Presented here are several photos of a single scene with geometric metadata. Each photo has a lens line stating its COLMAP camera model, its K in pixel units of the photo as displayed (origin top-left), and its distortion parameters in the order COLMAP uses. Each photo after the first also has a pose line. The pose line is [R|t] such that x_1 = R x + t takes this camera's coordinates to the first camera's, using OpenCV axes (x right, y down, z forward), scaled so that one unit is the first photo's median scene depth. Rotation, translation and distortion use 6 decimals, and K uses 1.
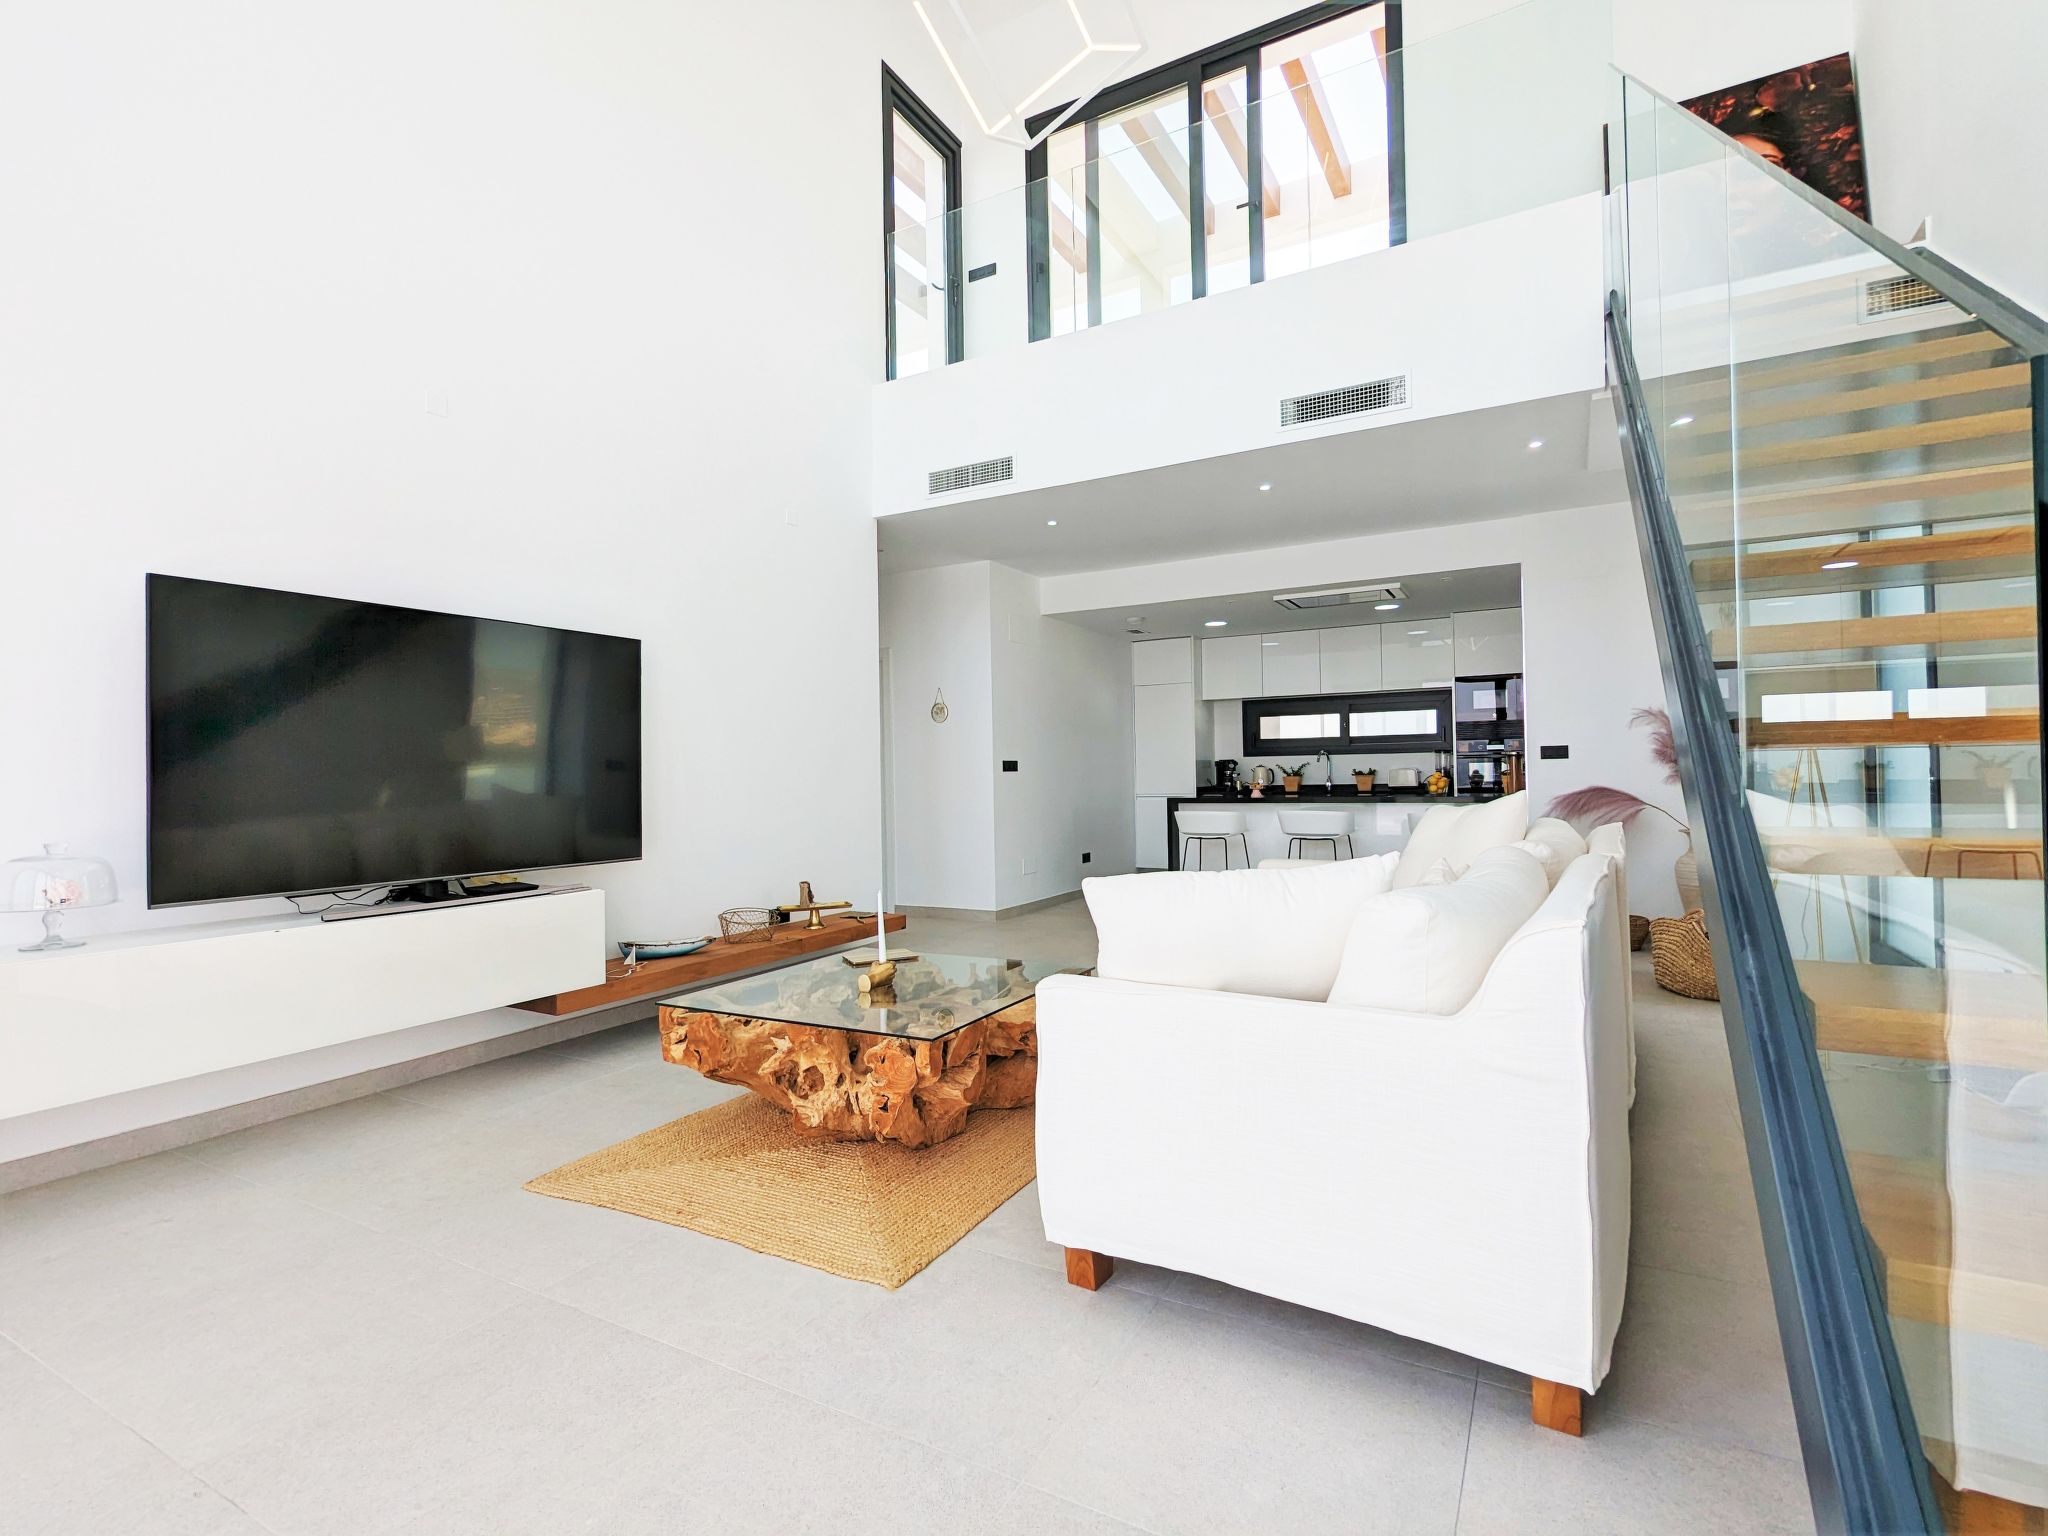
lens RADIAL K [[971.7, 0, 1024.0], [0, 971.7, 768.0], [0, 0, 1]] dist [-0.001007, -0.000321]
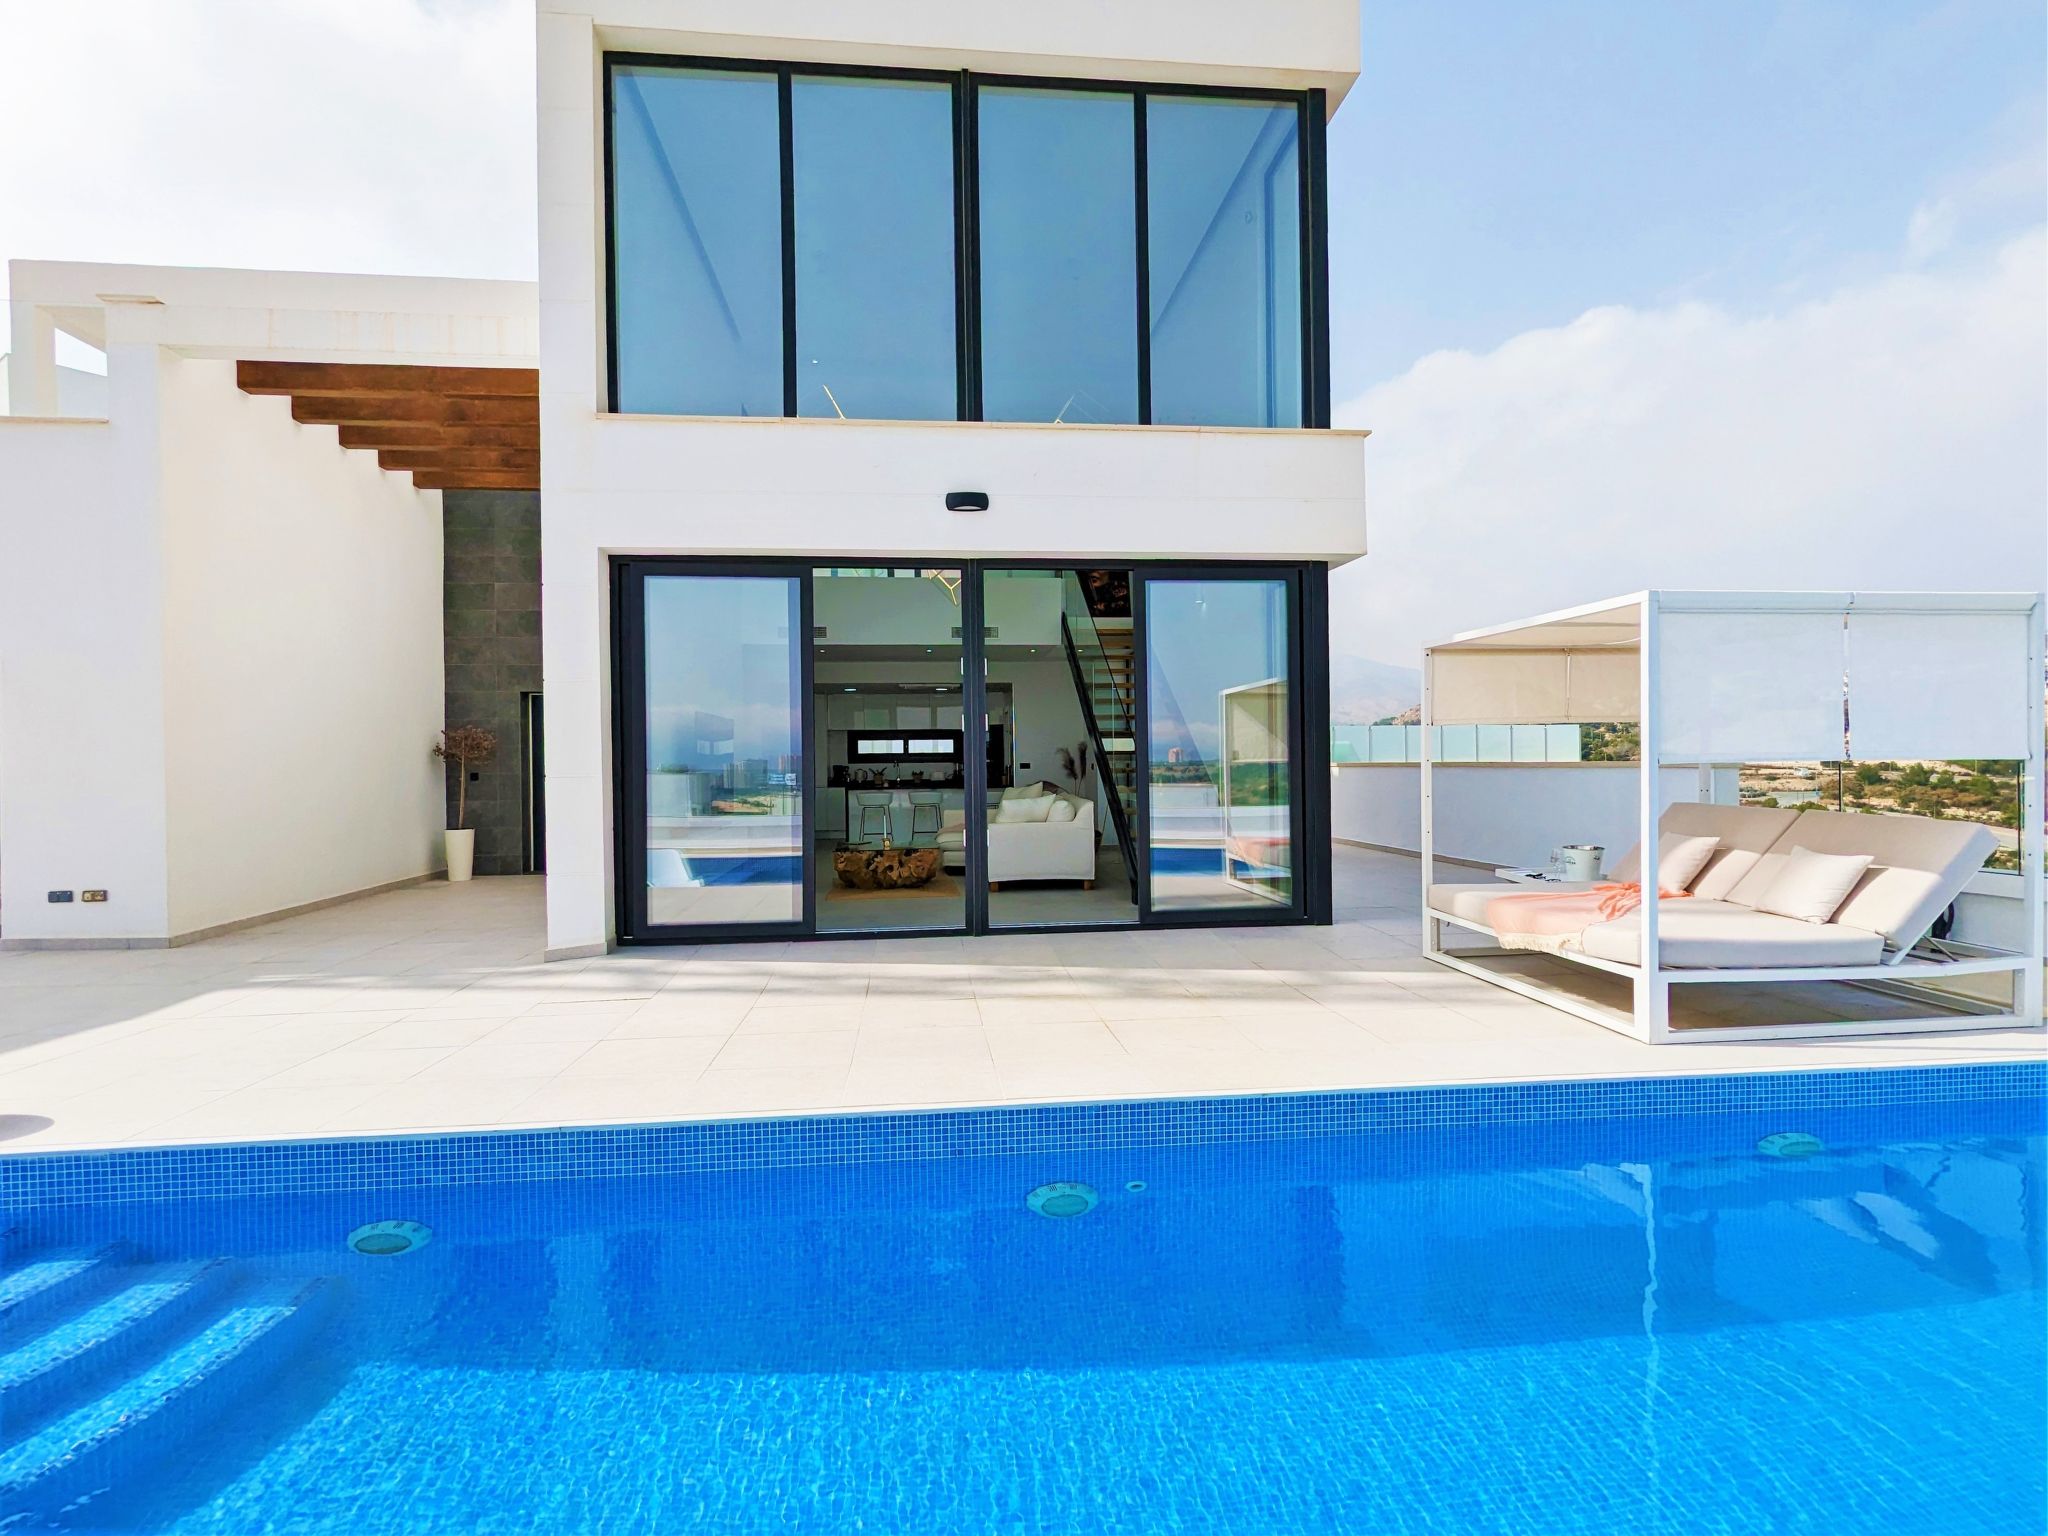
lens RADIAL K [[963.6, 0, 1024.0], [0, 963.6, 768.0], [0, 0, 1]] dist [0.001211, -0.000208]
pose [[0.818911, 0.005342, 0.573896, -0.507614], [-0.006367, 0.999980, -0.000223, -0.005747], [-0.573886, -0.003471, 0.818928, -0.574015]]
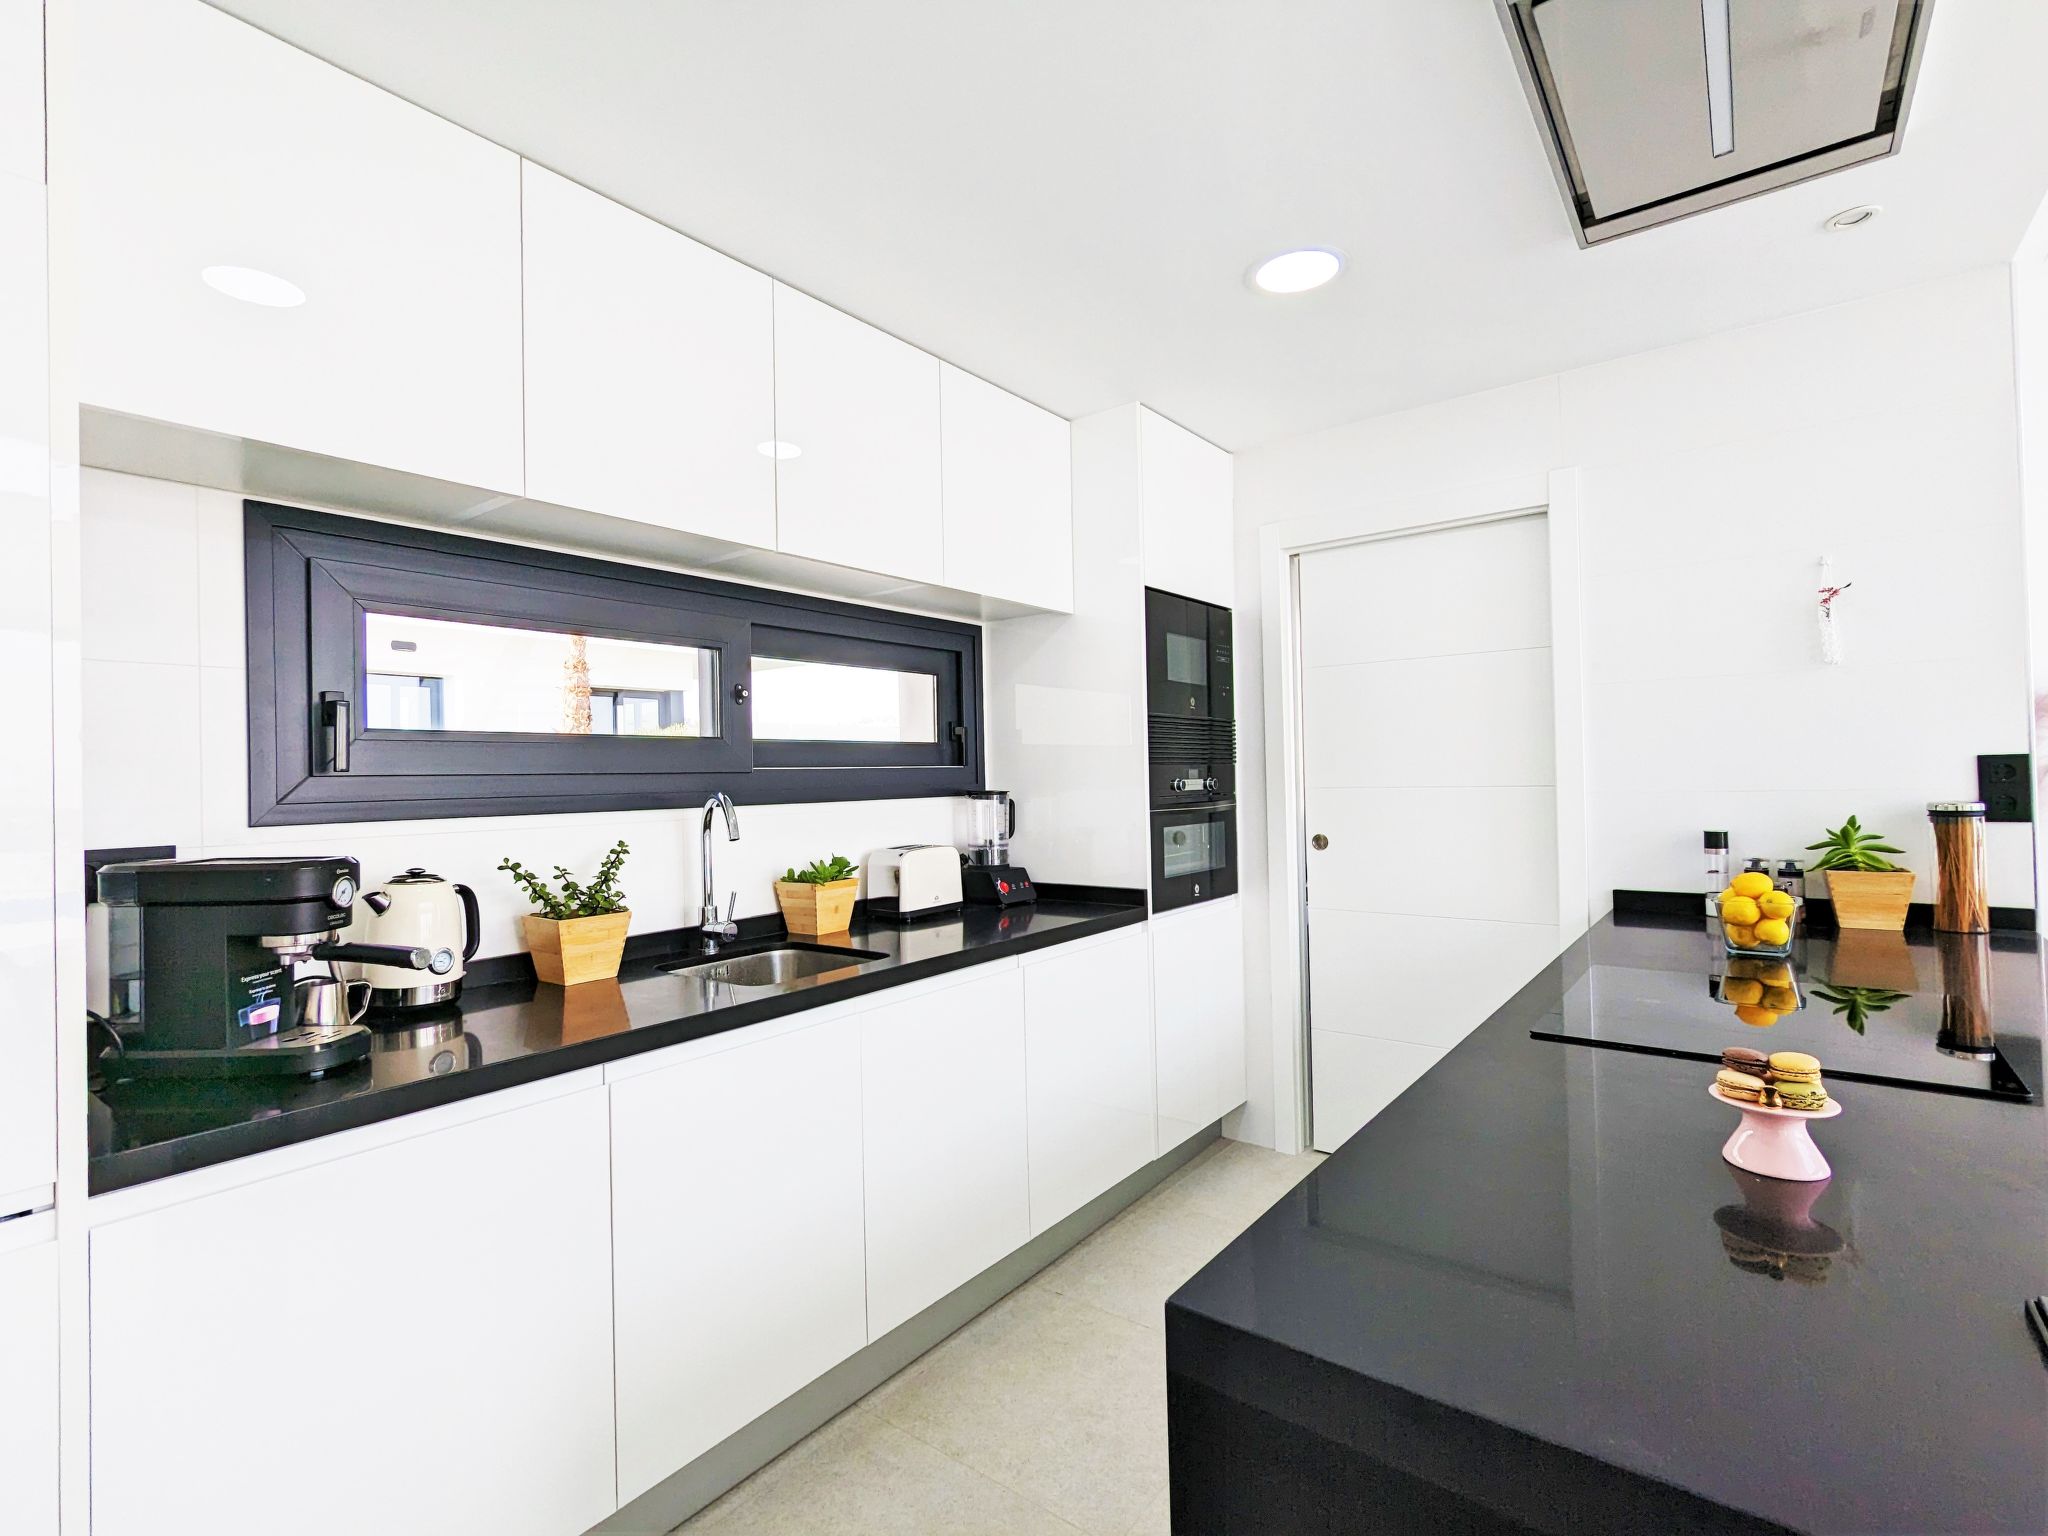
lens RADIAL K [[963.6, 0, 1024.0], [0, 963.6, 768.0], [0, 0, 1]] dist [0.001211, -0.000208]
pose [[0.149110, 0.022772, 0.988558, 0.081646], [0.012973, 0.999604, -0.024983, -0.016779], [-0.988735, 0.016550, 0.148756, 0.880373]]
